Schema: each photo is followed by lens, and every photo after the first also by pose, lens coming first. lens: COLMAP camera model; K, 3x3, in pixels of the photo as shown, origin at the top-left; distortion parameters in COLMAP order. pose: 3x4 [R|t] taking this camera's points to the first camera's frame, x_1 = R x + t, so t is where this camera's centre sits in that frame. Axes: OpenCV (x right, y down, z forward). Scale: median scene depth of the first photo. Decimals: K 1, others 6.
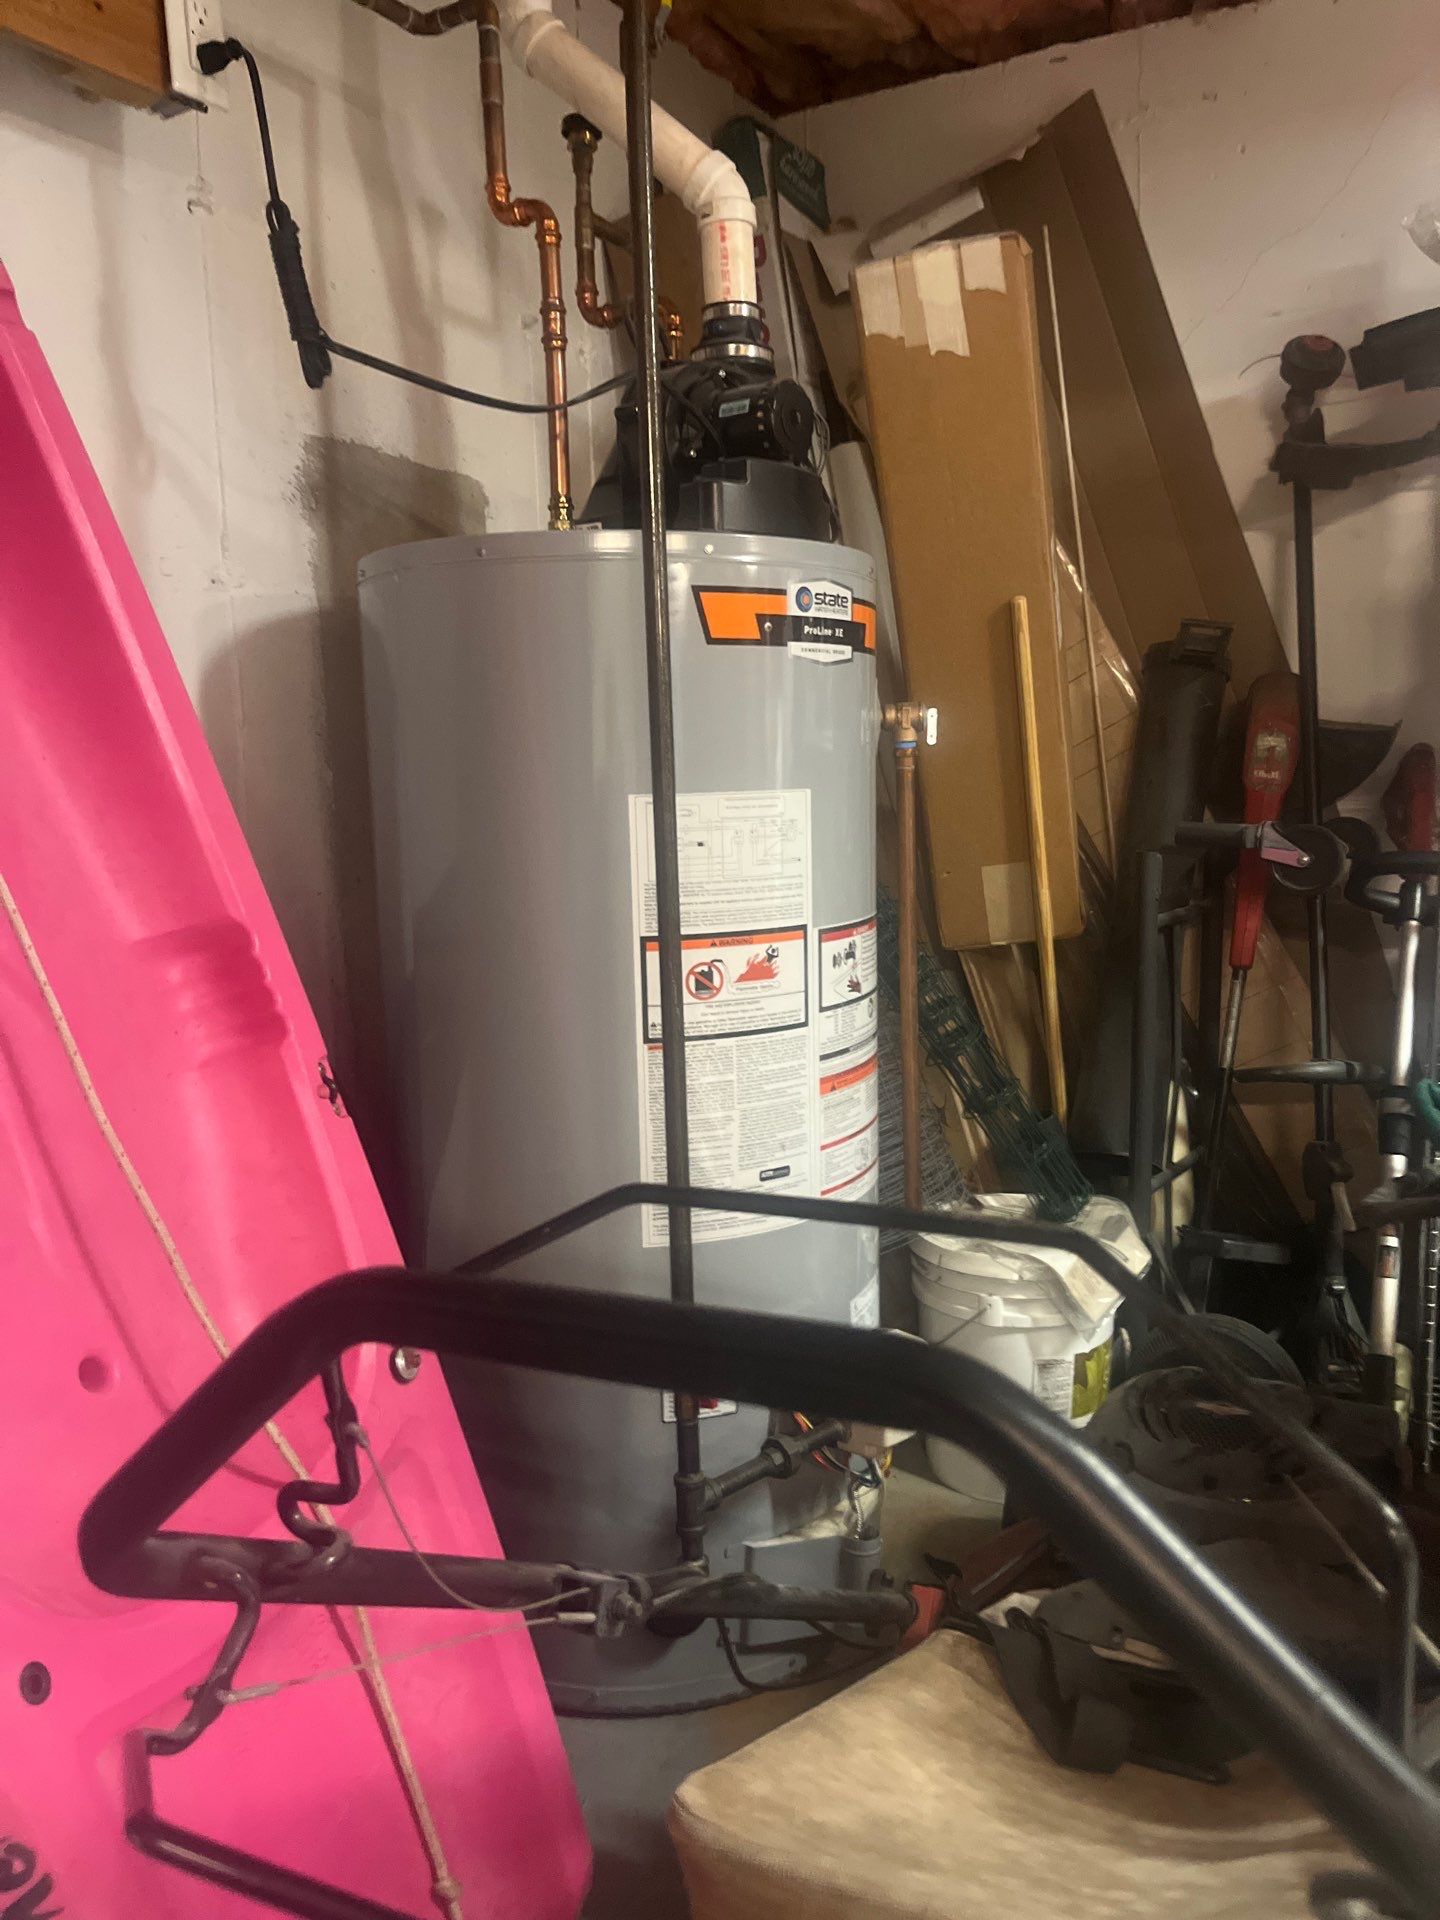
lens RADIAL K [[1421.7, 0, 720.0], [0, 1421.7, 960.0], [0, 0, 1]] dist [0.099956, -0.130766]
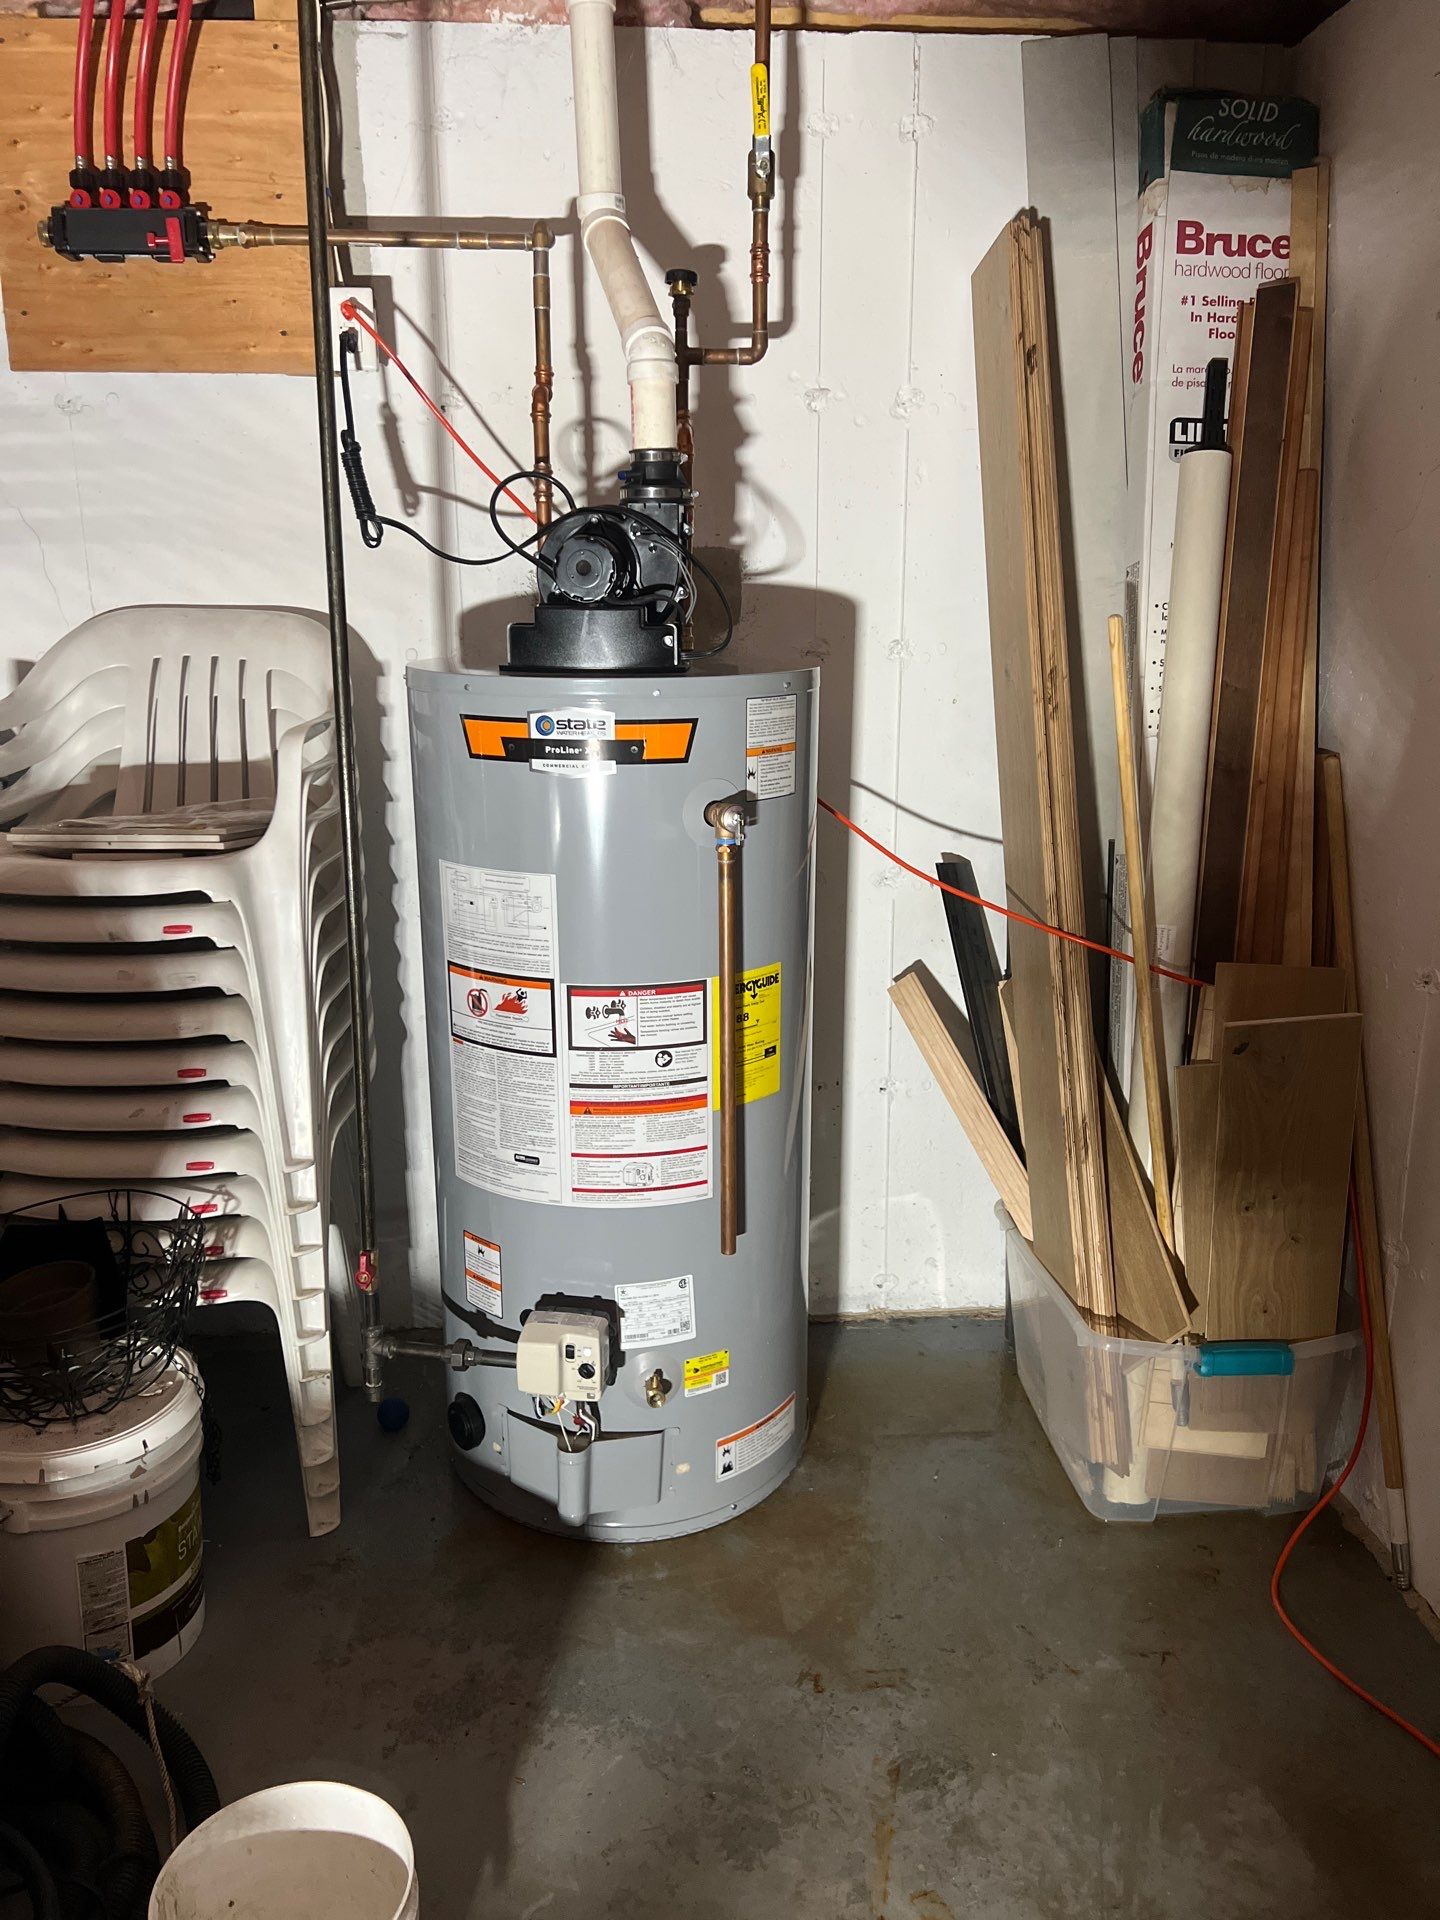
lens RADIAL K [[1445.6, 0, 720.0], [0, 1445.6, 960.0], [0, 0, 1]] dist [0.182005, -0.389544]
pose [[0.556367, 0.226655, -0.799427, 1.182438], [-0.127798, 0.973973, 0.187201, -0.305072], [0.821050, -0.001987, 0.570853, 0.395731]]
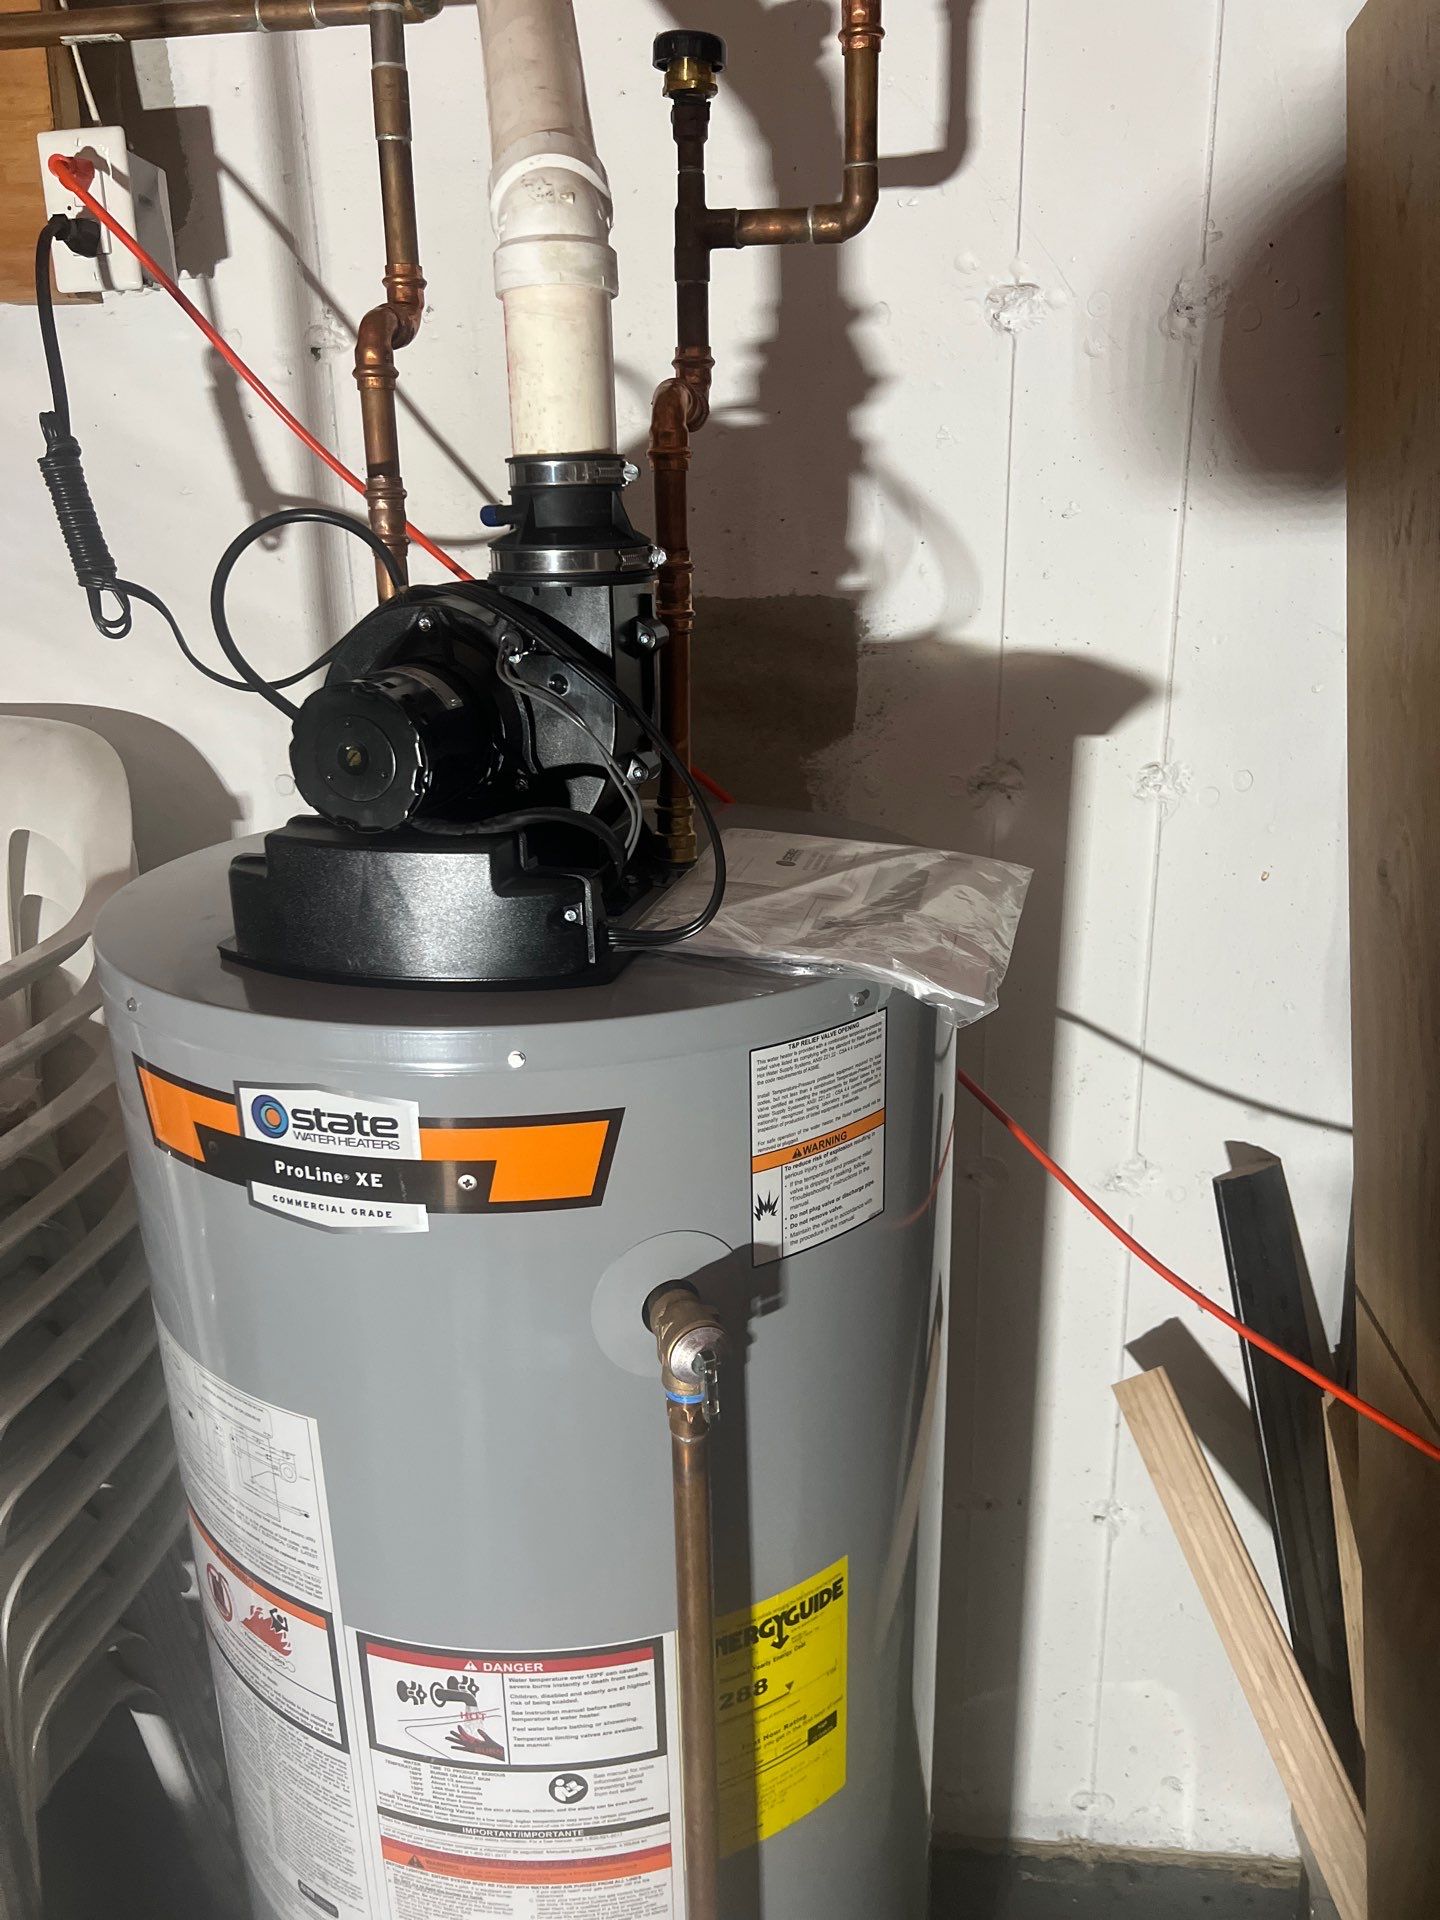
lens RADIAL K [[1421.7, 0, 720.0], [0, 1421.7, 960.0], [0, 0, 1]] dist [0.099956, -0.130766]
pose [[0.391644, 0.301157, -0.869436, 0.565021], [-0.119281, 0.953563, 0.276567, -0.468989], [0.912353, -0.004609, 0.409379, 0.919253]]
